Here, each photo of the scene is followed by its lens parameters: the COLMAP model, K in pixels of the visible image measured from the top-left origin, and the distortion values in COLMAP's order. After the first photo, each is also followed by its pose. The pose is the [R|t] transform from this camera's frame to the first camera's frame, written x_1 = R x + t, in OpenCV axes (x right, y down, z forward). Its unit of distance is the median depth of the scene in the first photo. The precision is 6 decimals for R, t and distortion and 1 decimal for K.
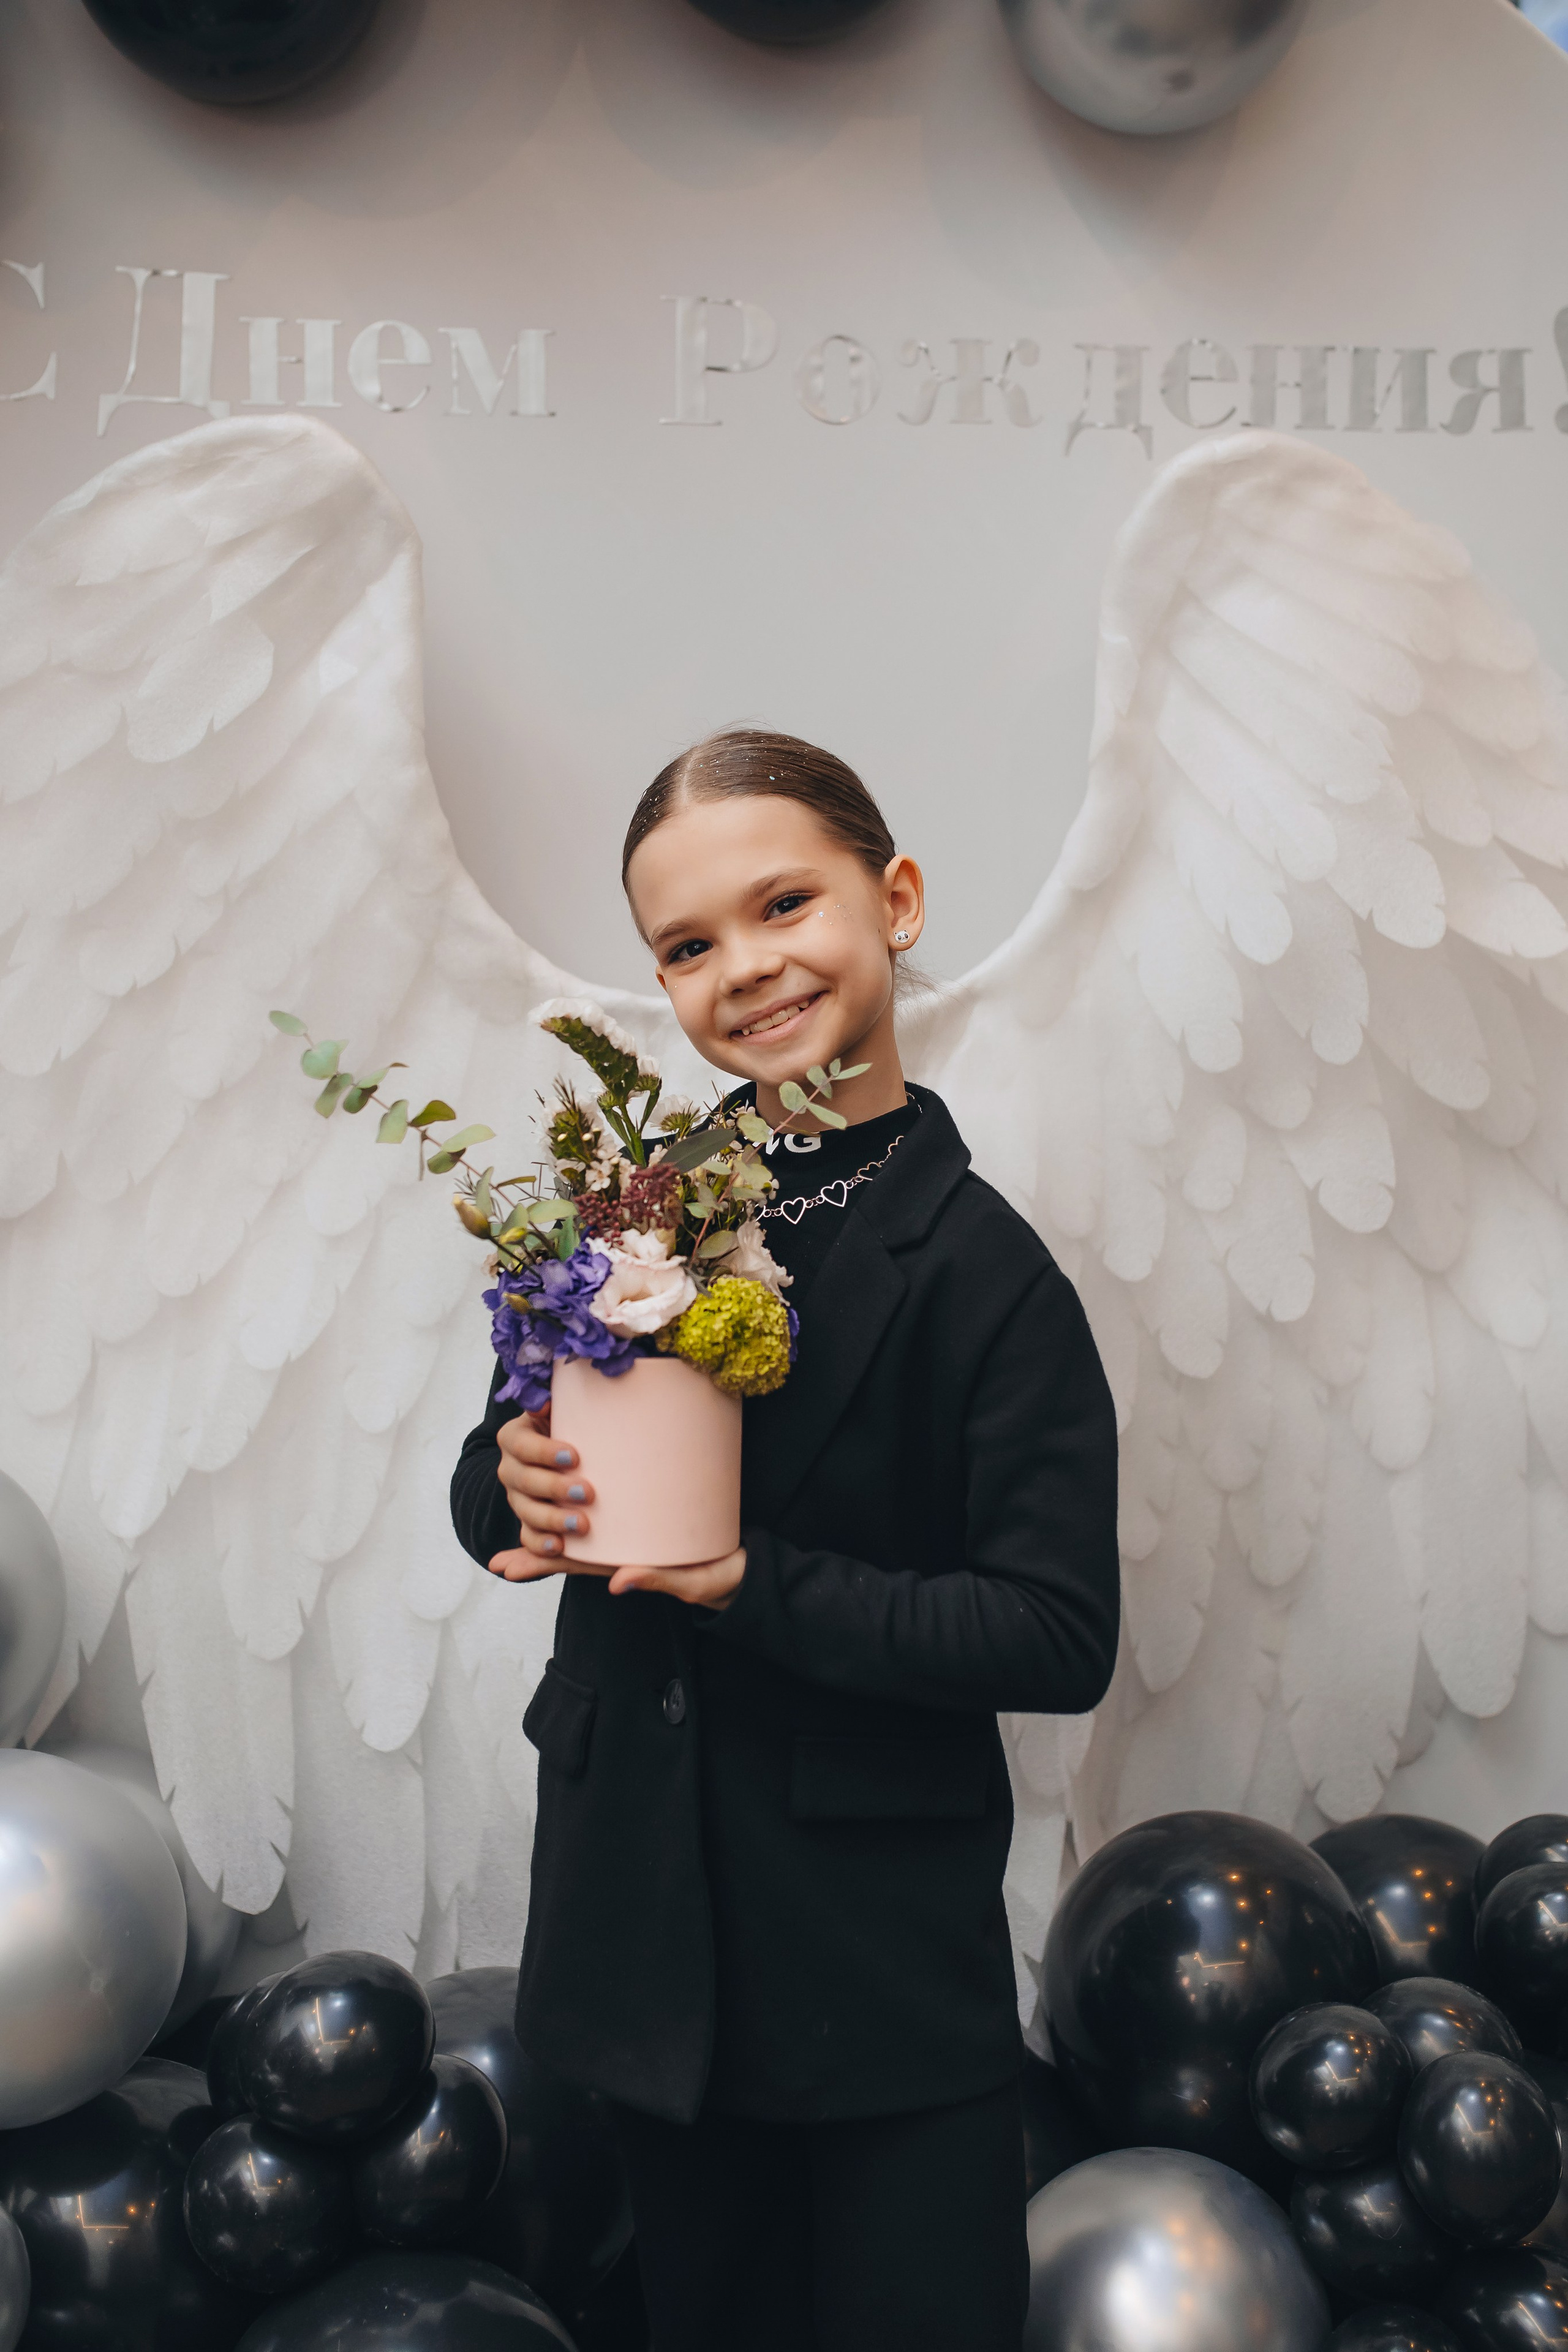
lens RADIAL K [[2483.5, 0, 776.9], [0, 2483.5, 1116.9], [0, 0, 1]] dist [-0.018545, 0.025168]
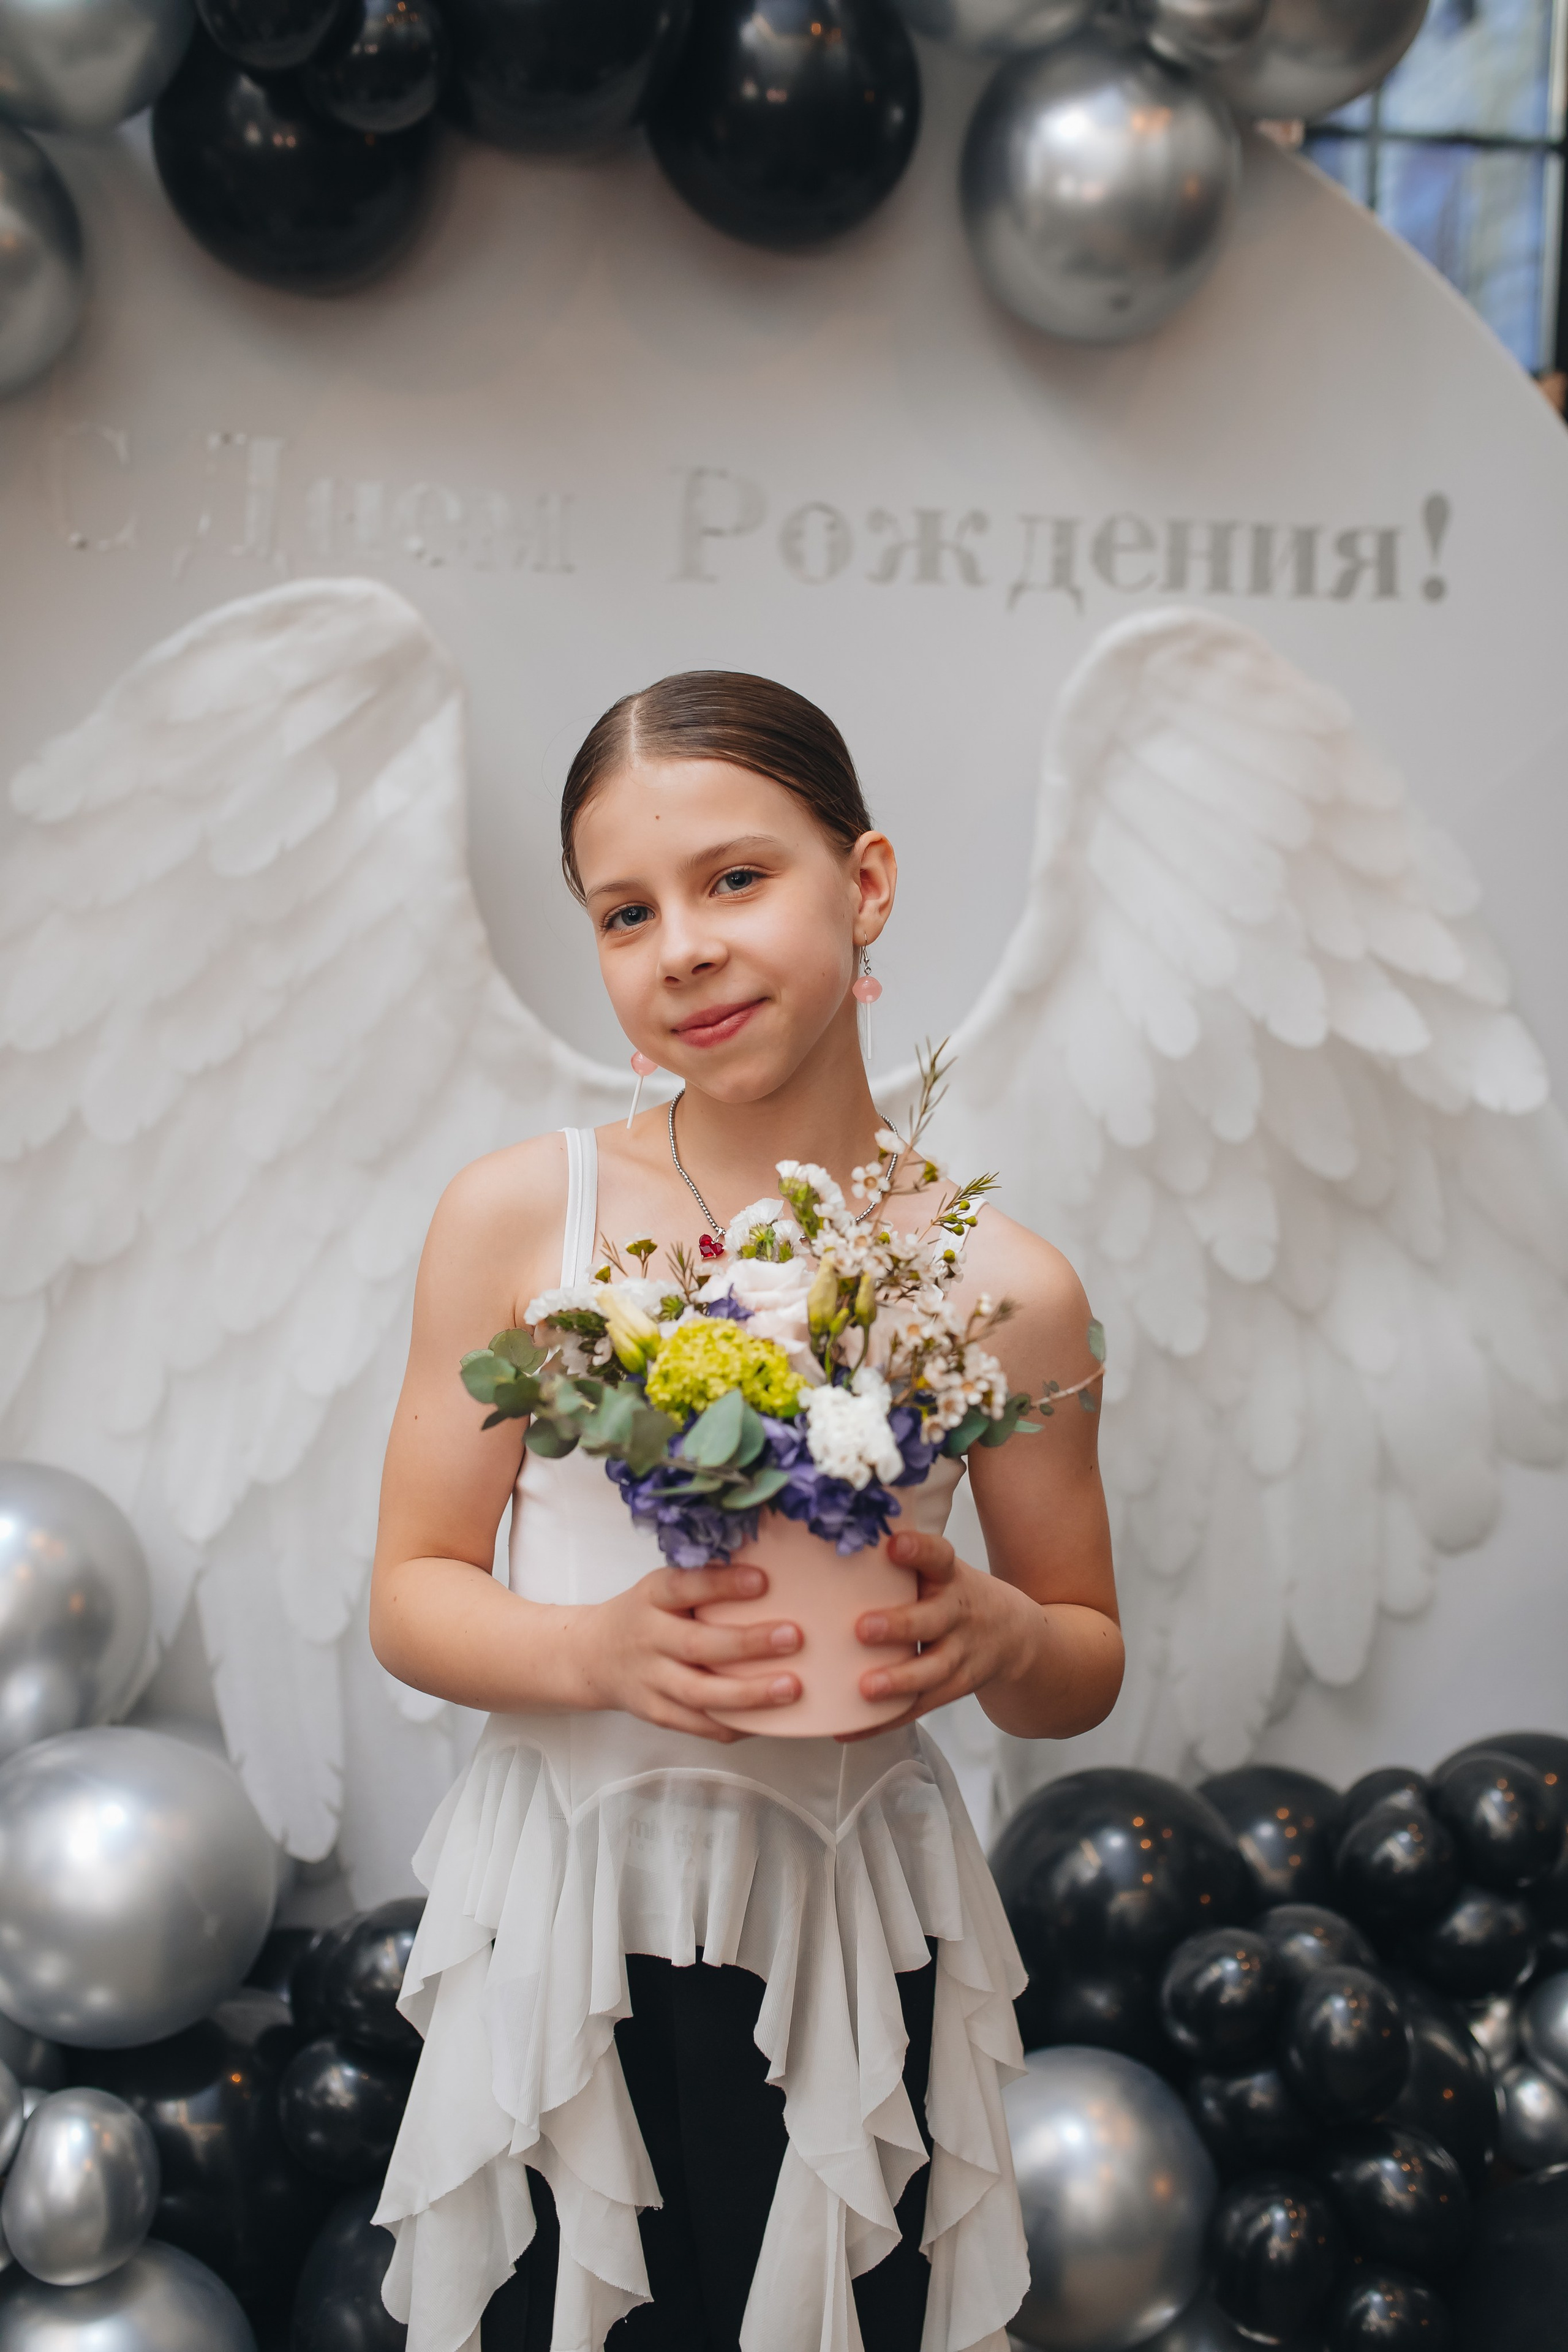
lens RADIAL K [[2298.1, 0, 784.0], [0, 2298.1, 1176.0], [0, 0, 1]] dist [-0.013833, 0.015837]
pose [[0.997864, 0.008785, 0.064731, -0.059181], [-0.011182, 0.999261, 0.036769, -0.042716], [-0.064360, -0.037414, 0.997225, -0.081101]]
